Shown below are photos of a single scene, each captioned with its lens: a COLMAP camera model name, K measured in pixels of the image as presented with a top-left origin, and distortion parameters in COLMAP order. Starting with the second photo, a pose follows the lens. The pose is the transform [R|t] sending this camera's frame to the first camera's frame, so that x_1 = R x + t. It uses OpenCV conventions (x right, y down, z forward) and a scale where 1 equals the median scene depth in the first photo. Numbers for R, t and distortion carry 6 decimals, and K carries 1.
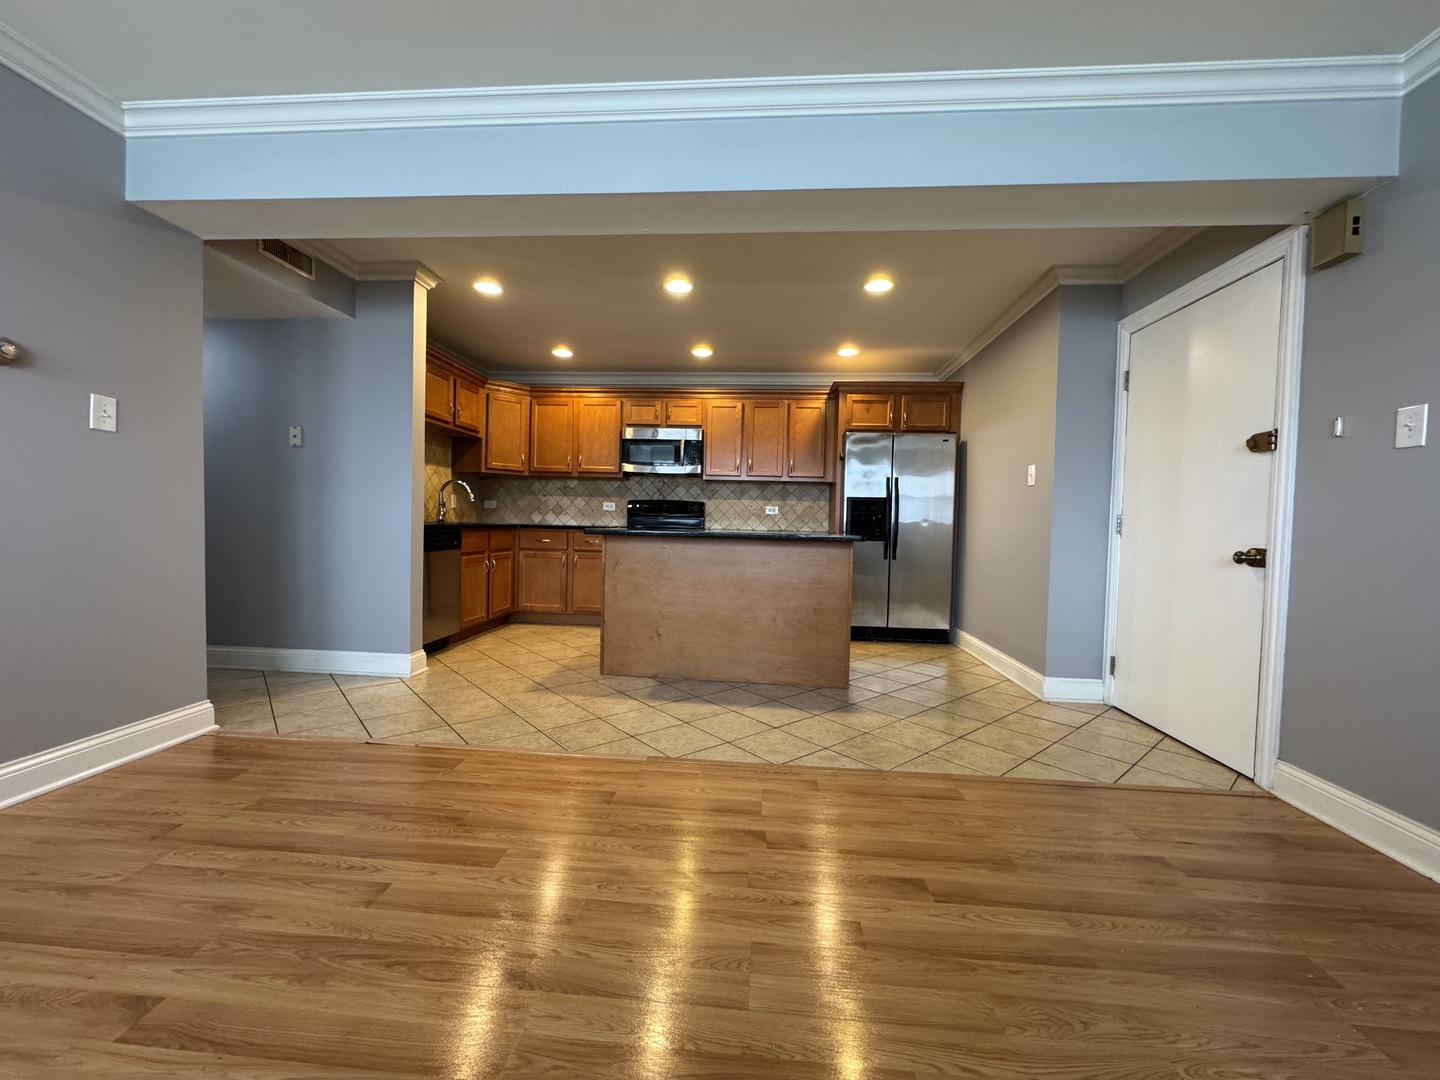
lens RADIAL K [[577.5, 0, 726.7], [0, 577.5, 543.0], [0, 0, 1]] dist [-0.000825, -0.000119]
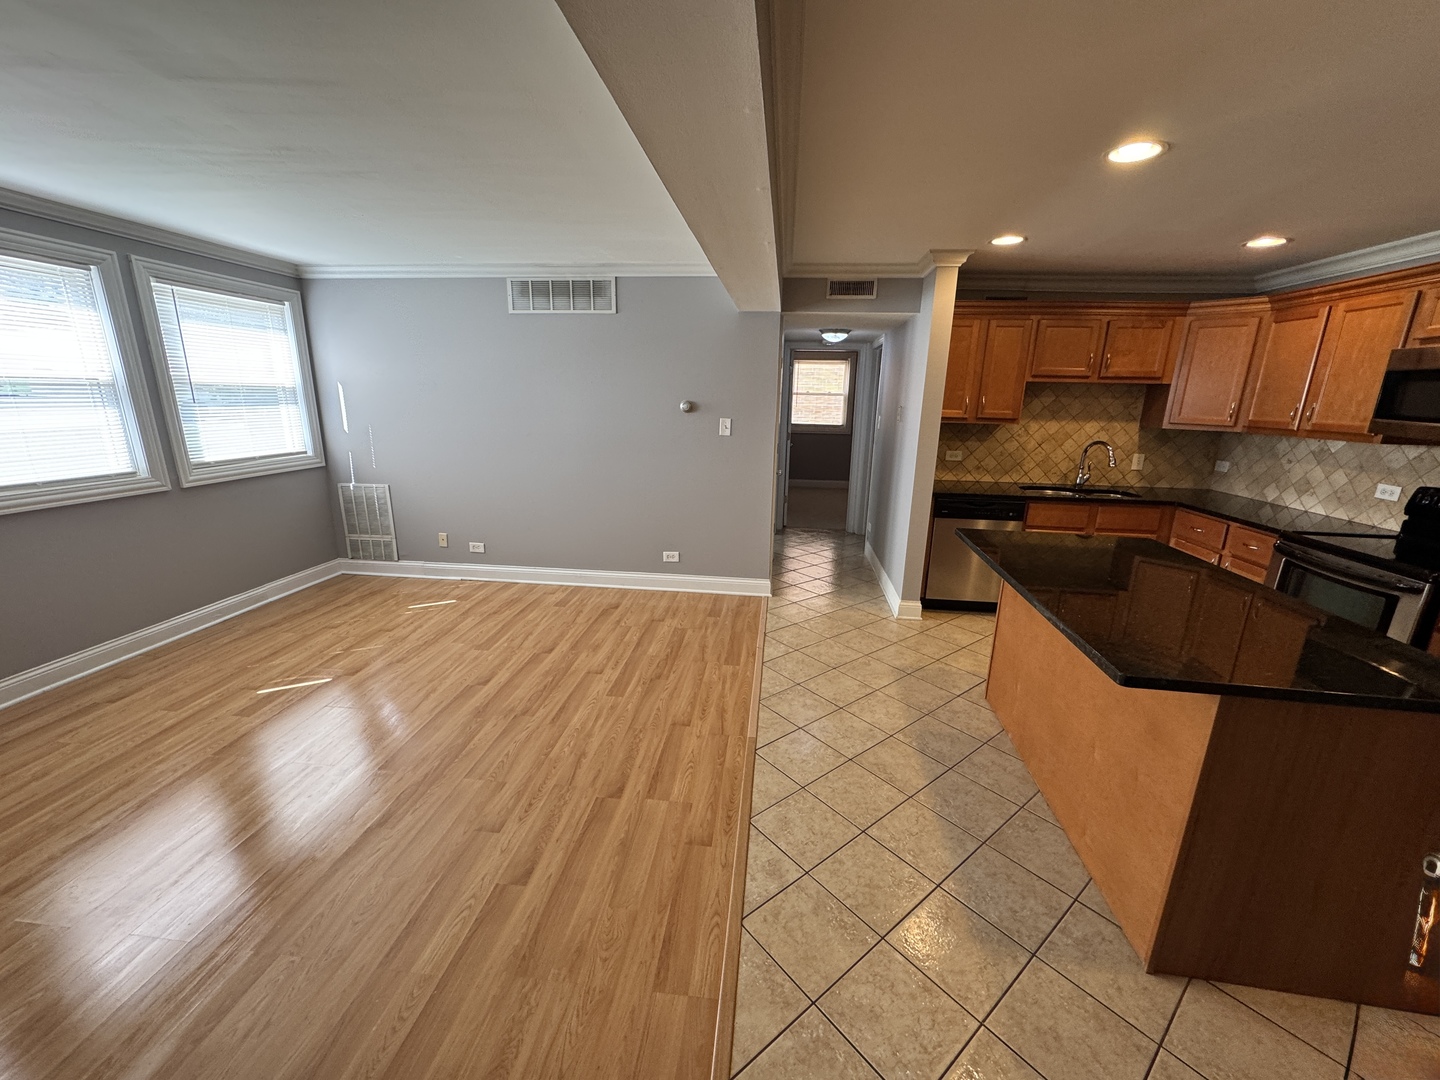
lens RADIAL K [[577.5, 0, 713.7], [0, 577.5, 539.1], [0, 0, 1]] dist [-0.000825, -0.000119]
pose [[-0.050113, 0.220846, -0.974020, 0.426607], [-0.054569, 0.973183, 0.223464, -0.124542], [0.997252, 0.064349, -0.036718, 0.450649]]
